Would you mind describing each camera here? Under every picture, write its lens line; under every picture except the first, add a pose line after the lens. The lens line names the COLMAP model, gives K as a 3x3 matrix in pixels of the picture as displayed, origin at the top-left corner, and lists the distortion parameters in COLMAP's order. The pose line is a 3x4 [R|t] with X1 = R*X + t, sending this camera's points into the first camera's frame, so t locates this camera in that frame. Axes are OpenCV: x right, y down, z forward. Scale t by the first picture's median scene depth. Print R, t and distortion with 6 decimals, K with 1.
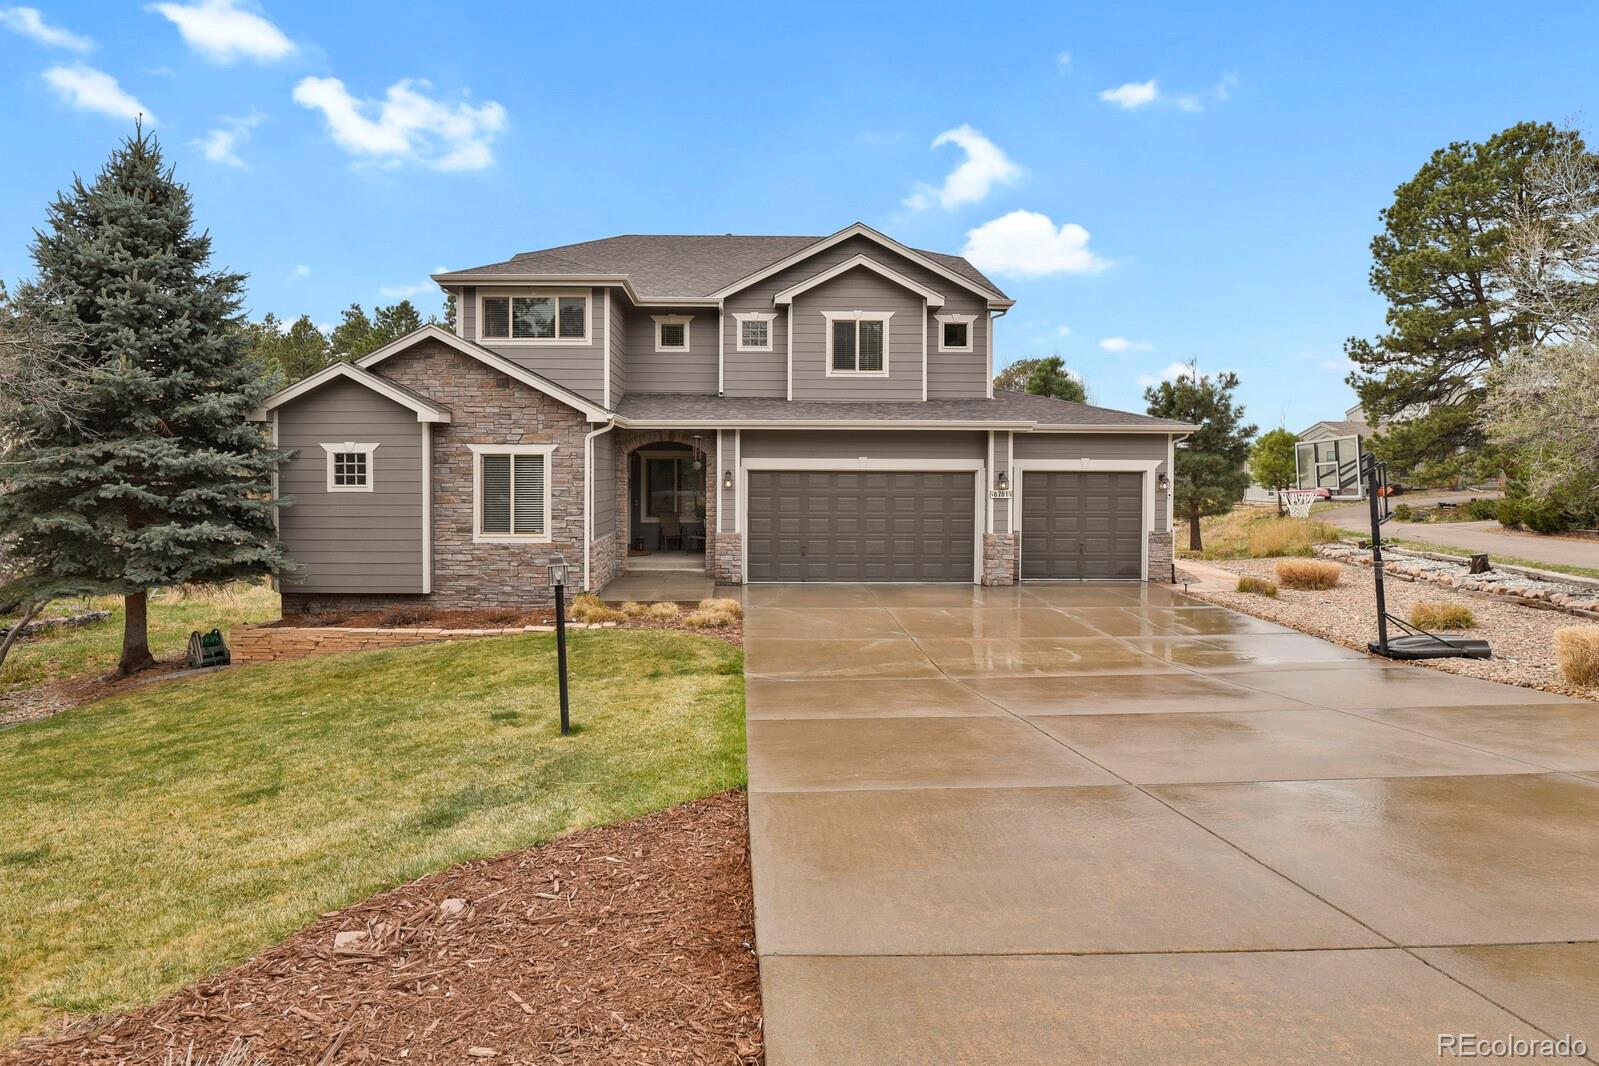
lens RADIAL K [[850.1, 0, 799.3], [0, 850.1, 491.4], [0, 0, 1]] dist [-0.017950, -0.001229]
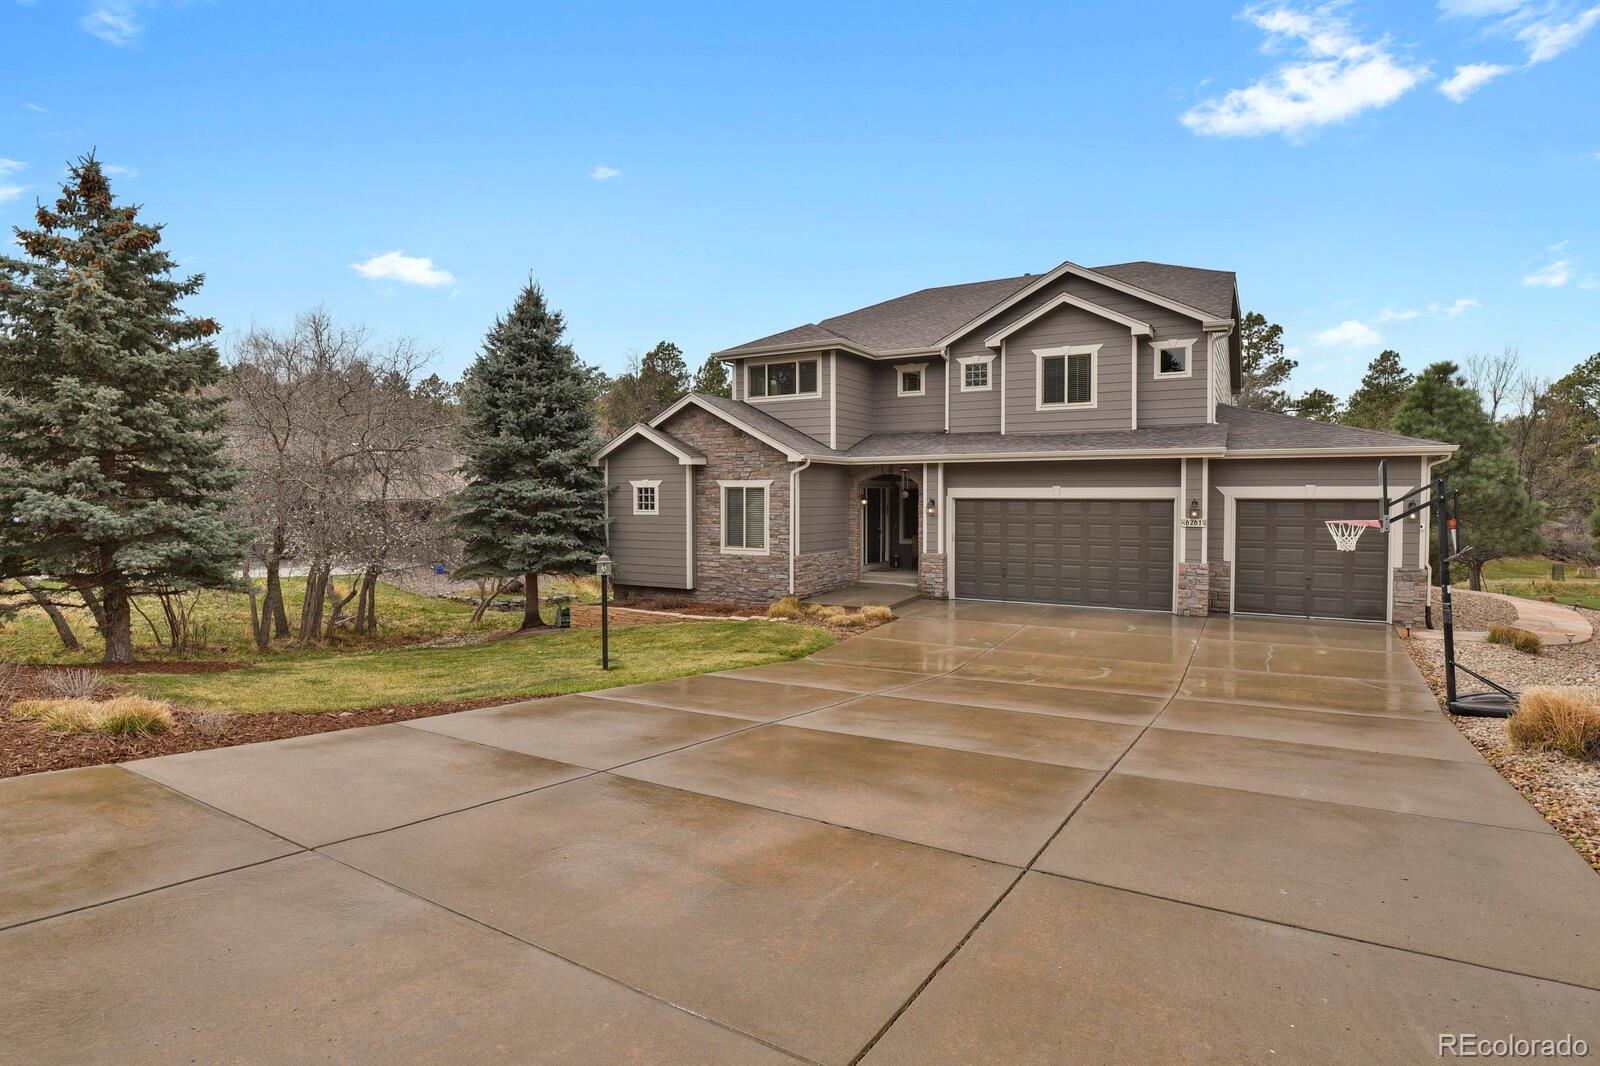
lens RADIAL K [[830.5, 0, 800.0], [0, 830.5, 533.0], [0, 0, 1]] dist [-0.003398, -0.000617]
pose [[0.857041, 0.019526, -0.514878, 0.341935], [-0.009687, 0.999716, 0.021789, -0.001409], [0.515157, -0.013686, 0.856986, -0.052665]]
